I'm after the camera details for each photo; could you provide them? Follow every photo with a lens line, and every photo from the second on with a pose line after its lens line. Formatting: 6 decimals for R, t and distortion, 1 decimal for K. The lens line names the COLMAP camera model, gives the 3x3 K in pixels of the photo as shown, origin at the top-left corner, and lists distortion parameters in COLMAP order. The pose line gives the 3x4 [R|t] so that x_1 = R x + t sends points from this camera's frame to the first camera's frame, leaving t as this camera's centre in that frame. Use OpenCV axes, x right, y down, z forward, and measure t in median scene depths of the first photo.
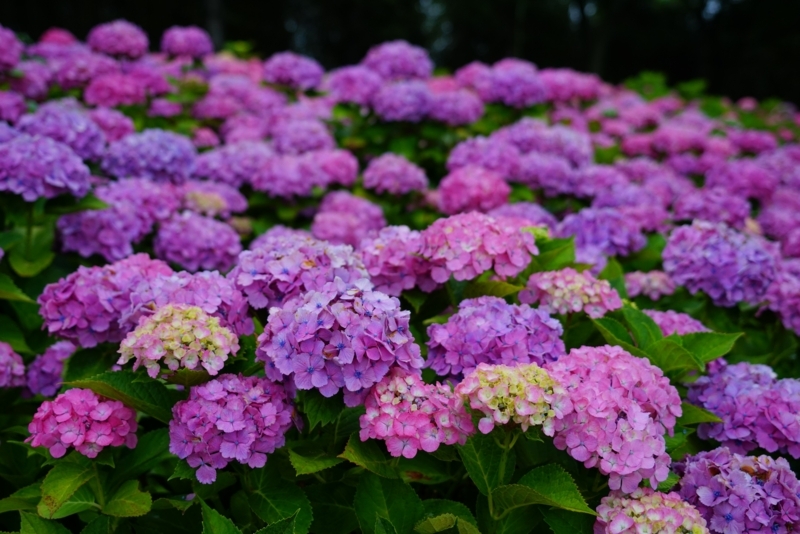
lens RADIAL K [[1068.7, 0, 370.3], [0, 1068.7, 275.6], [0, 0, 1]] dist [0.089027, 0.000000]
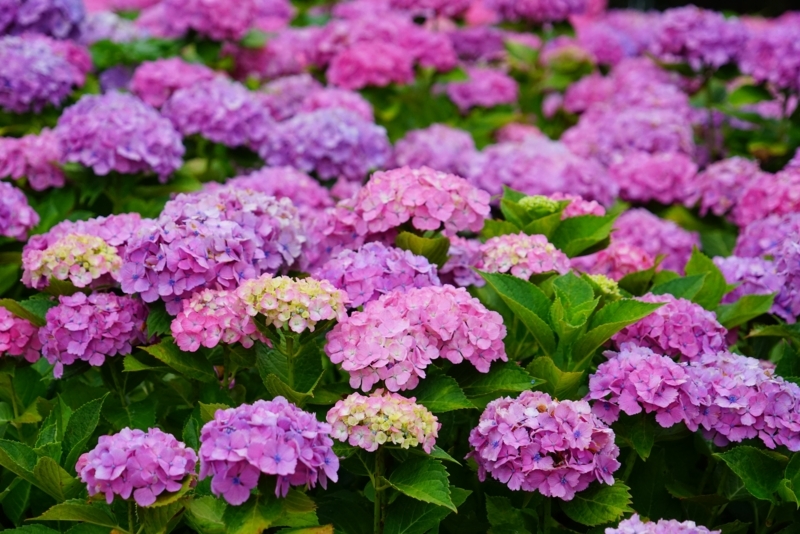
lens RADIAL K [[2698.0, 0, 399.9], [0, 2698.0, 264.6], [0, 0, 1]] dist [-0.094383, 0.000000]
pose [[0.904497, 0.027341, -0.425602, 1.223171], [-0.075128, 0.992552, -0.095901, 0.284475], [0.419810, 0.118717, 0.899815, -1.254614]]
